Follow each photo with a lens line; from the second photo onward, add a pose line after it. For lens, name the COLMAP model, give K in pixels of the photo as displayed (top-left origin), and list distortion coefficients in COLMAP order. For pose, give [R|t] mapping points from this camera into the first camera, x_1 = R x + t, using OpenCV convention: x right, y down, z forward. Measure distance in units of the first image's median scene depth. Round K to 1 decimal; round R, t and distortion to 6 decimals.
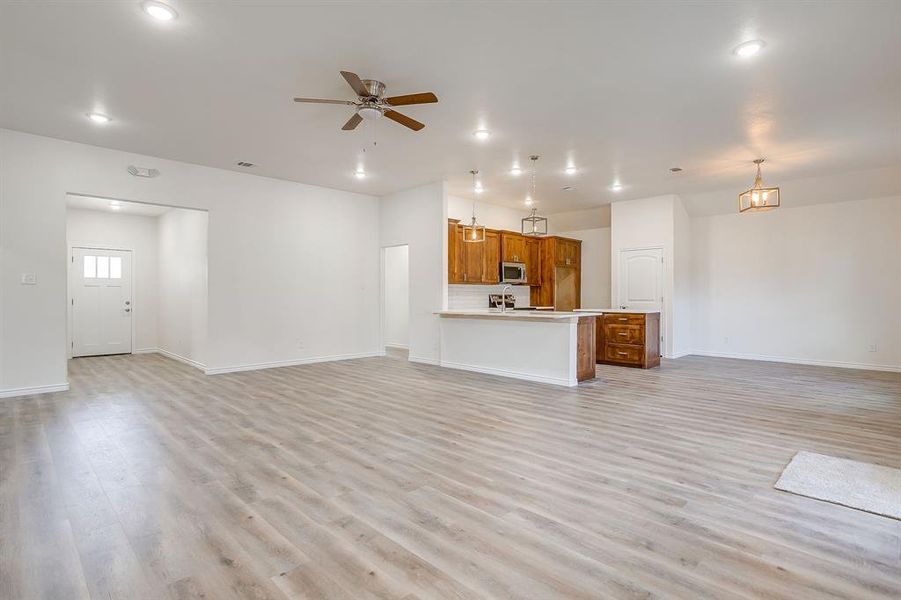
lens RADIAL K [[448.1, 0, 447.9], [0, 448.1, 293.3], [0, 0, 1]] dist [-0.054020, 0.025362]
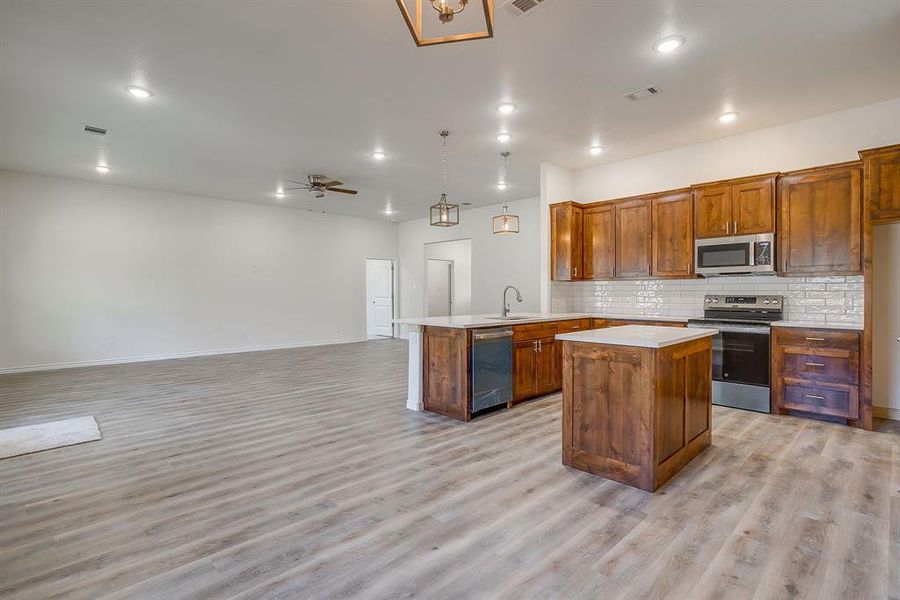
lens RADIAL K [[438.2, 0, 448.2], [0, 438.2, 293.6], [0, 0, 1]] dist [-0.039642, 0.024225]
pose [[-0.003224, 0.001527, -0.999994, 0.699320], [0.007115, 0.999974, 0.001504, -0.002654], [0.999969, -0.007110, -0.003234, 0.695342]]
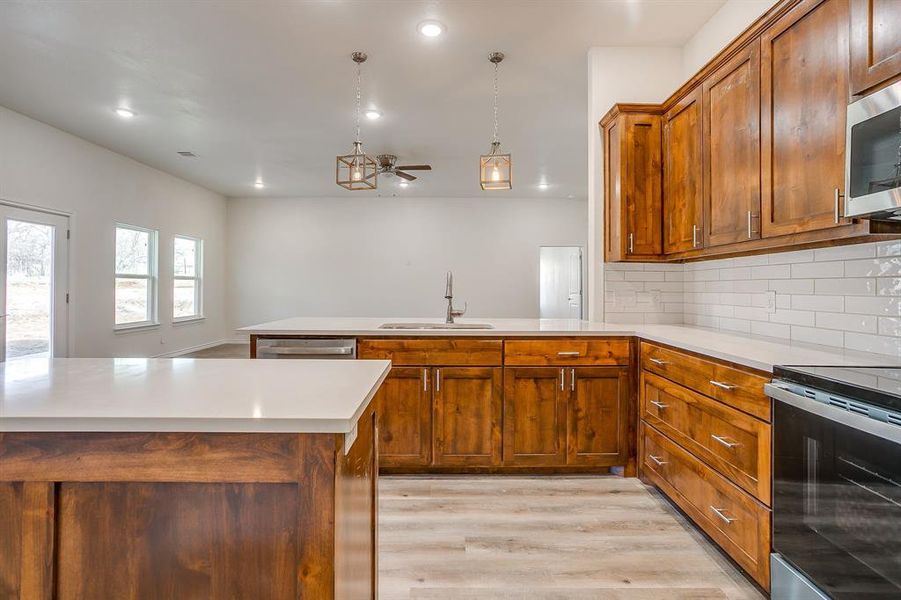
lens RADIAL K [[439.6, 0, 448.2], [0, 439.6, 283.5], [0, 0, 1]] dist [-0.041264, 0.024019]
pose [[-0.690718, -0.012087, -0.723023, 0.361881], [-0.001495, 0.999882, -0.015287, 0.002978], [0.723123, -0.009478, -0.690655, 1.022584]]
